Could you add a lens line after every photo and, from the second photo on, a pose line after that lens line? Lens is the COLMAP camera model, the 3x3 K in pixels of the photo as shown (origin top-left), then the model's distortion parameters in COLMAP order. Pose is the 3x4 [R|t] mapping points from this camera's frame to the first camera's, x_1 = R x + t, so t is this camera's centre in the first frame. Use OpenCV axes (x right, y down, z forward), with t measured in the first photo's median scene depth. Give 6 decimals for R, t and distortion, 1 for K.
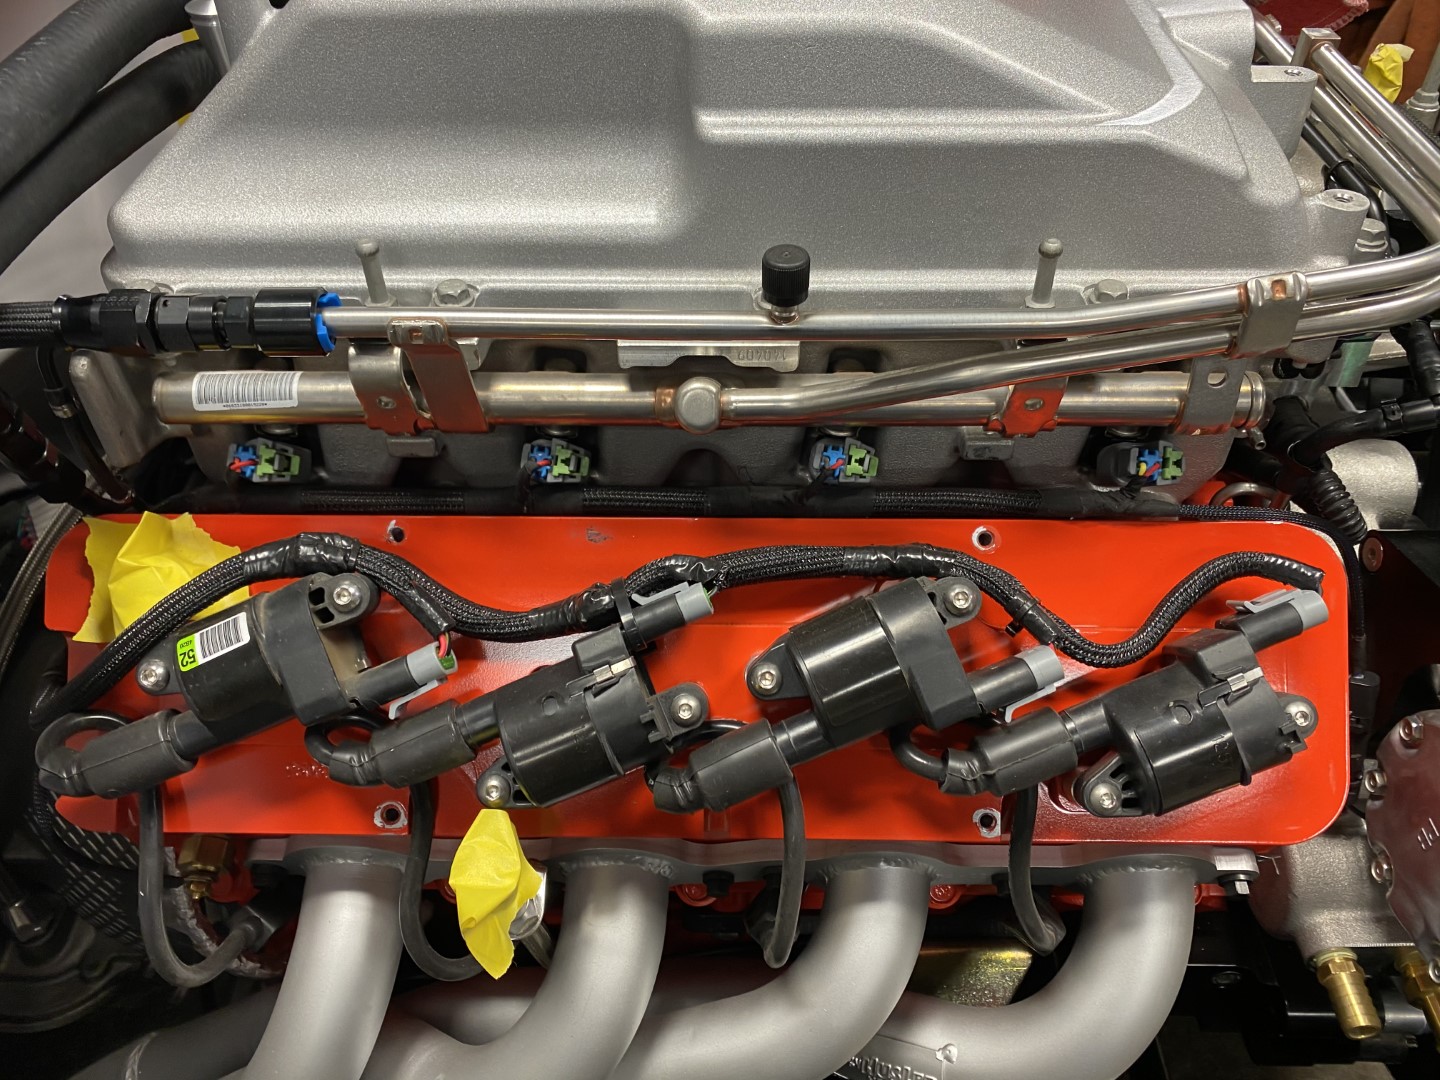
lens RADIAL K [[1104.1, 0, 720.0], [0, 1104.1, 540.0], [0, 0, 1]] dist [0.005267, -0.004356]
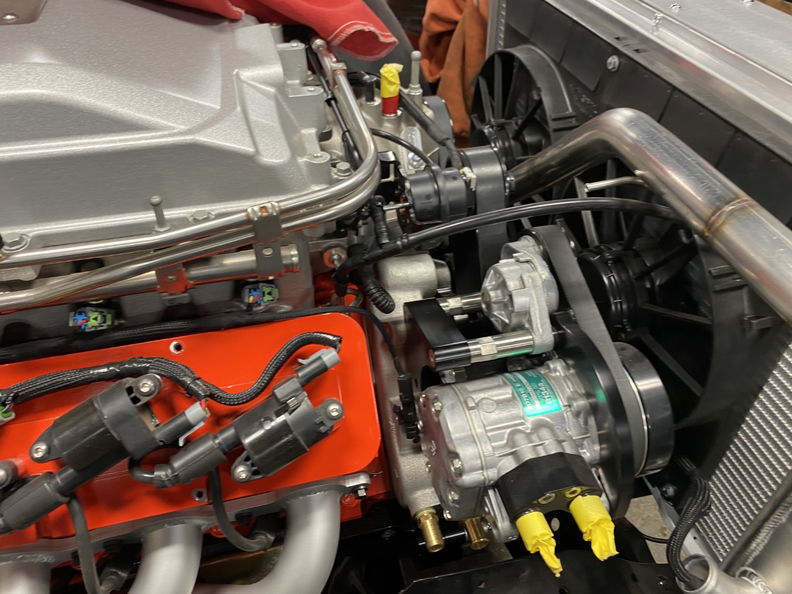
lens RADIAL K [[609.9, 0, 398.8], [0, 609.9, 283.5], [0, 0, 1]] dist [0.002570, -0.005843]
pose [[0.959641, -0.151469, 0.236953, 0.399656], [0.160316, 0.986894, -0.018411, -0.031109], [-0.231059, 0.055655, 0.971347, -0.115296]]
